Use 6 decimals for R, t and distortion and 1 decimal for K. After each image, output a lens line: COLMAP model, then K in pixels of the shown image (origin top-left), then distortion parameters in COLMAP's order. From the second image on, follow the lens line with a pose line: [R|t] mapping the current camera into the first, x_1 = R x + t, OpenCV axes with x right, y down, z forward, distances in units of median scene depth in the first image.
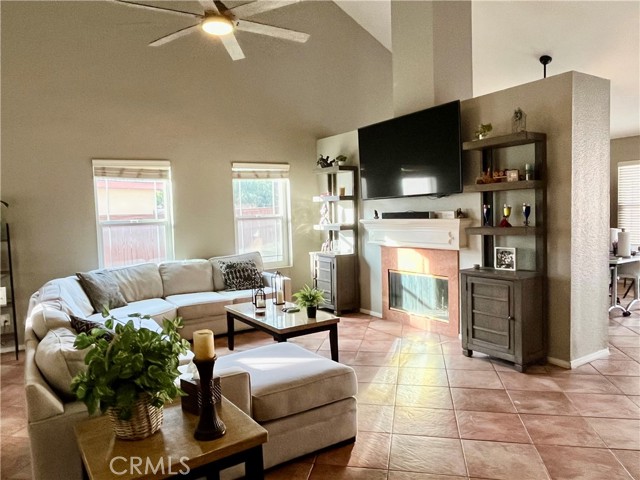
lens RADIAL K [[467.3, 0, 320.0], [0, 467.3, 240.0], [0, 0, 1]] dist [0.004215, 0.001047]
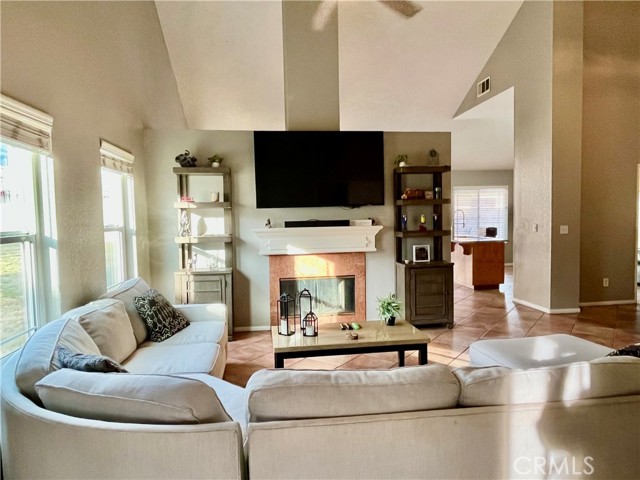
lens RADIAL K [[420.1, 0, 320.0], [0, 420.1, 240.0], [0, 0, 1]] dist [-0.000836, -0.000593]
pose [[0.432826, -0.021454, 0.901222, -0.646149], [0.061809, 0.998070, -0.005925, -0.009315], [-0.899356, 0.058268, 0.433317, 0.547555]]
